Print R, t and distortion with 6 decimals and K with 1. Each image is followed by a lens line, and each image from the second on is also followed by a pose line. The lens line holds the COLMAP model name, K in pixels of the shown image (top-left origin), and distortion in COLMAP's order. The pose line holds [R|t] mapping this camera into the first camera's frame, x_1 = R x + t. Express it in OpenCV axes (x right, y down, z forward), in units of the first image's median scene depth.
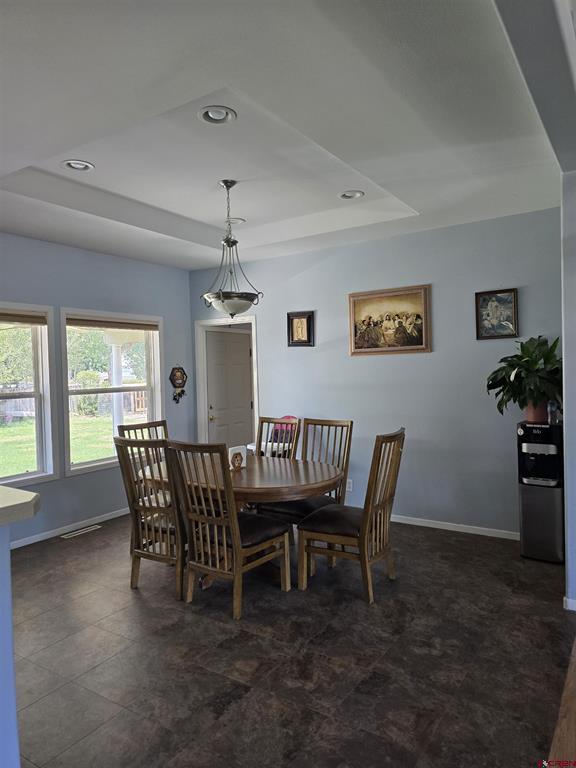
lens RADIAL K [[512.3, 0, 289.2], [0, 512.3, 384.6], [0, 0, 1]] dist [0.040002, -0.032588]
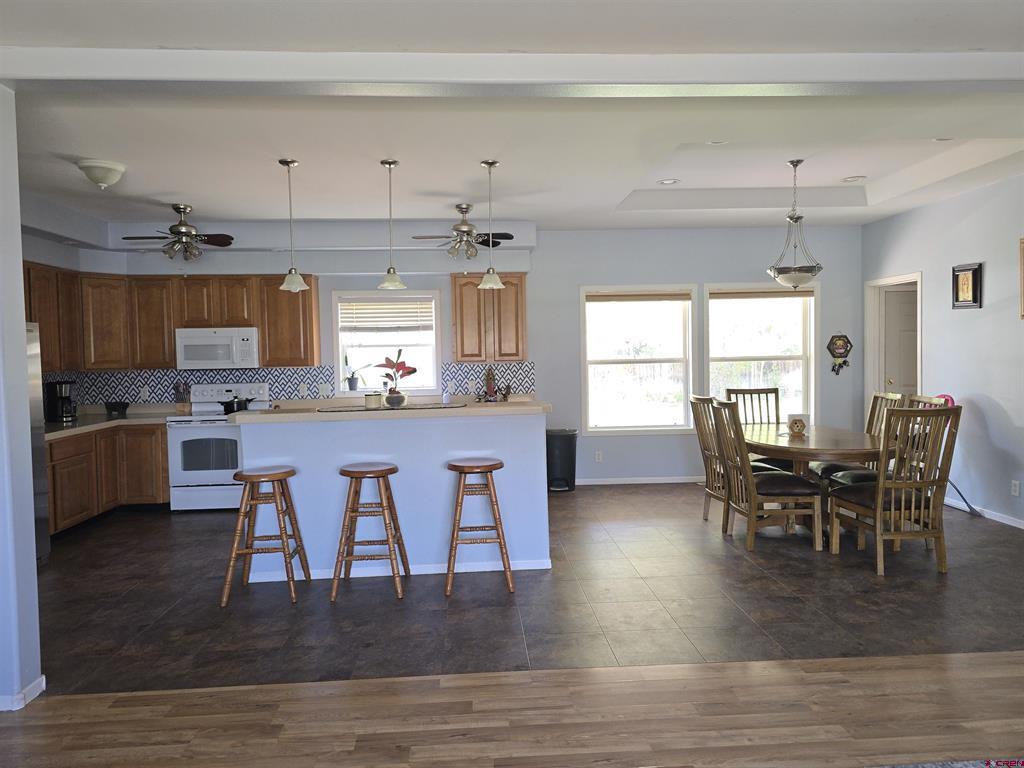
lens RADIAL K [[683.0, 0, 516.3], [0, 683.0, 380.4], [0, 0, 1]] dist [0.040002, -0.032588]
pose [[0.595413, 0.046350, -0.802081, 0.532726], [-0.016199, 0.998824, 0.045693, -0.000363], [0.803256, -0.014213, 0.595464, -0.234052]]
